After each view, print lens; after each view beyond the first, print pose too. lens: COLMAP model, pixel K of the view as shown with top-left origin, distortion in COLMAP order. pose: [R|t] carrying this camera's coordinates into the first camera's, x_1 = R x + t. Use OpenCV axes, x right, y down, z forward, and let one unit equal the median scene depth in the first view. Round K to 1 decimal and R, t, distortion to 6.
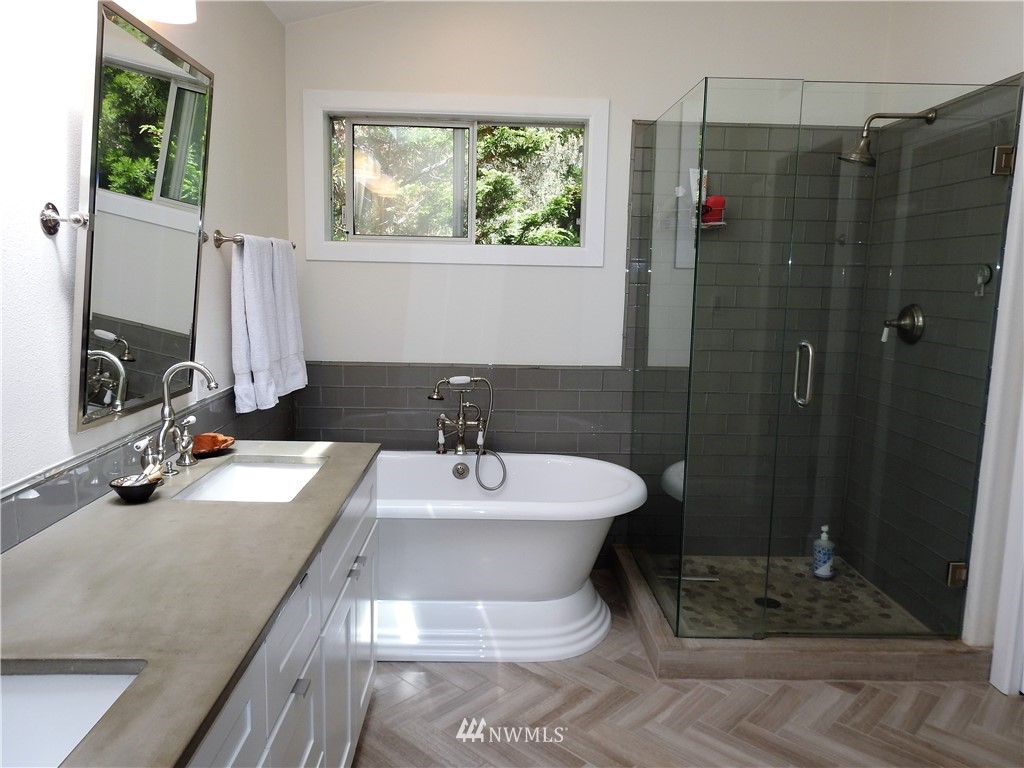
lens RADIAL K [[738.0, 0, 515.8], [0, 738.0, 389.6], [0, 0, 1]] dist [0.010822, -0.004489]
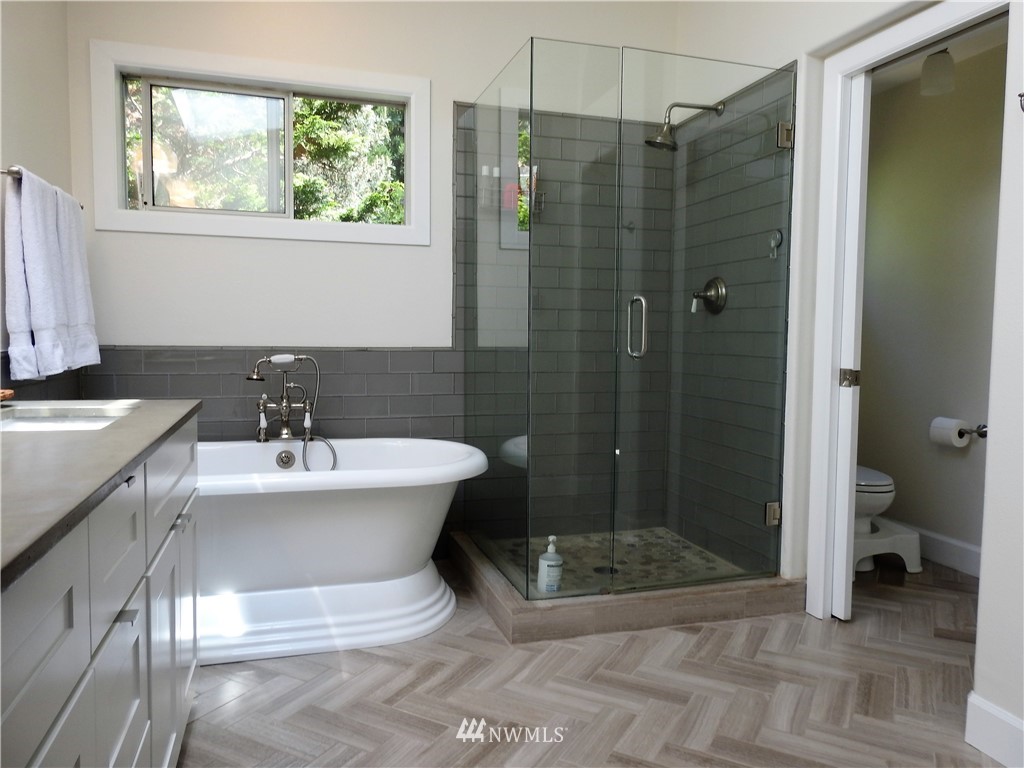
lens RADIAL K [[738.0, 0, 515.0], [0, 738.0, 387.8], [0, 0, 1]] dist [0.010822, -0.004489]
pose [[0.964969, -0.029600, 0.260688, -0.042696], [0.048699, 0.996556, -0.067109, 0.115473], [-0.257804, 0.077453, 0.963088, 0.040325]]
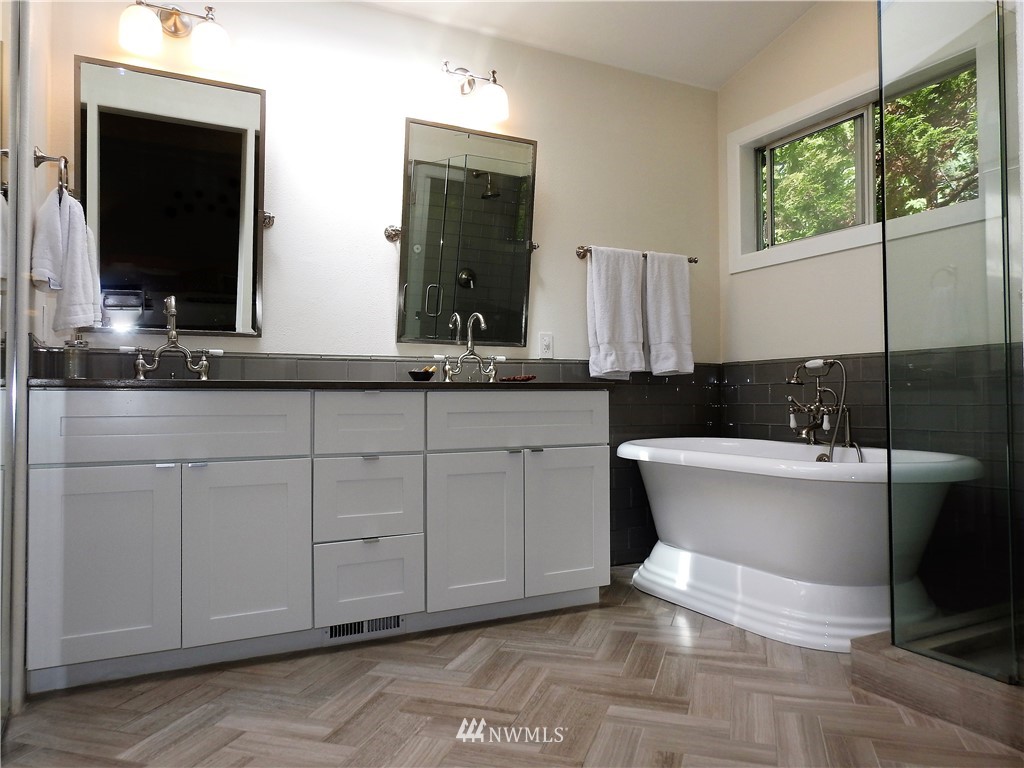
lens RADIAL K [[738.0, 0, 513.4], [0, 738.0, 389.4], [0, 0, 1]] dist [0.010822, -0.004489]
pose [[0.432665, -0.041253, -0.900611, 0.721485], [-0.122261, 0.987040, -0.103947, 0.196170], [0.893227, 0.155083, 0.422014, 0.281900]]
